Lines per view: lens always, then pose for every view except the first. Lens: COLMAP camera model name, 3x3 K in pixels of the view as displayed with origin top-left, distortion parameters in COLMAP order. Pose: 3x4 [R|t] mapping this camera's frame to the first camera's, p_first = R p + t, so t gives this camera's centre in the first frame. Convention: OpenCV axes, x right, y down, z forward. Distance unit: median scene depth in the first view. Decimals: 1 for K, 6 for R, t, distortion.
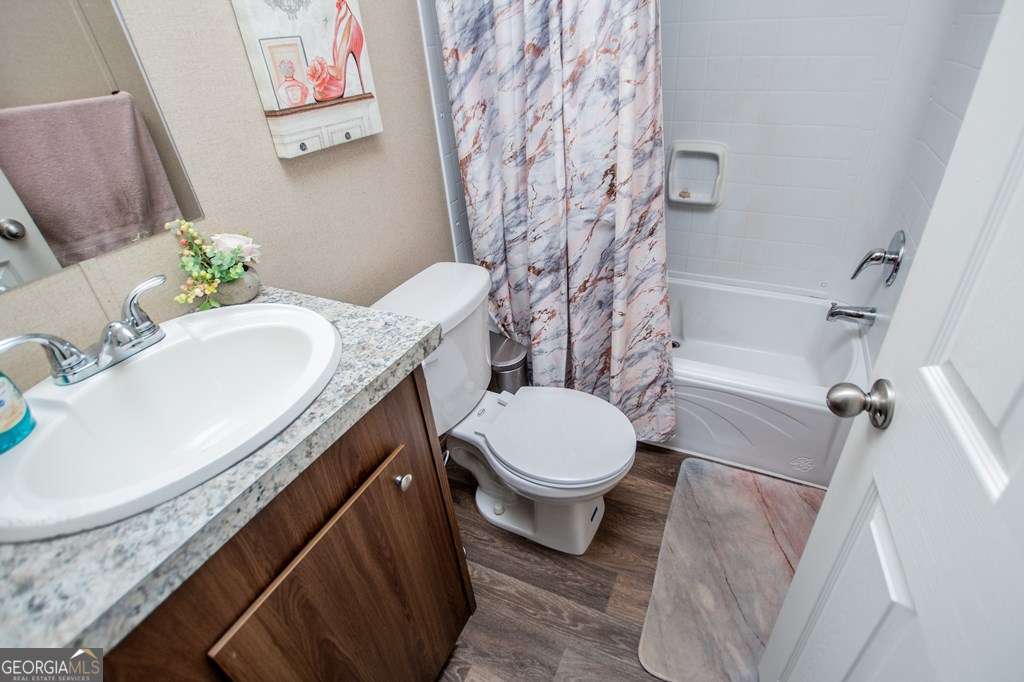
lens RADIAL K [[469.5, 0, 512.0], [0, 469.5, 341.0], [0, 0, 1]] dist [-0.040433, 0.008190]
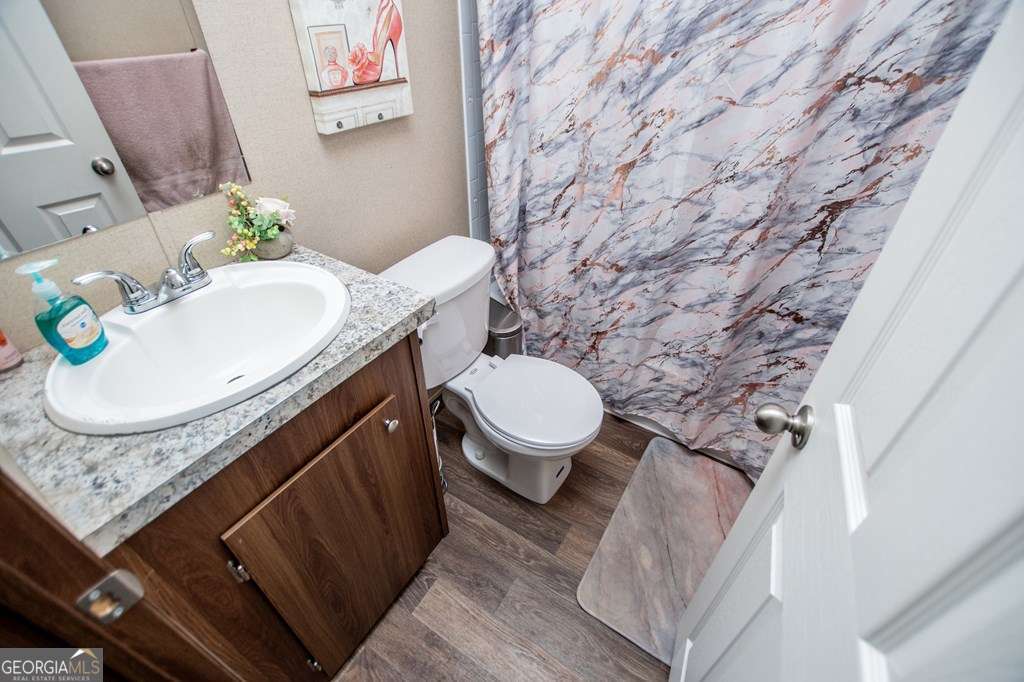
lens RADIAL K [[427.2, 0, 488.8], [0, 427.2, 336.8], [0, 0, 1]] dist [-0.035902, 0.004769]
pose [[0.988033, 0.130736, -0.081851, 0.073622], [-0.122899, 0.987918, 0.094418, -0.055816], [0.093206, -0.083229, 0.992162, -0.043574]]
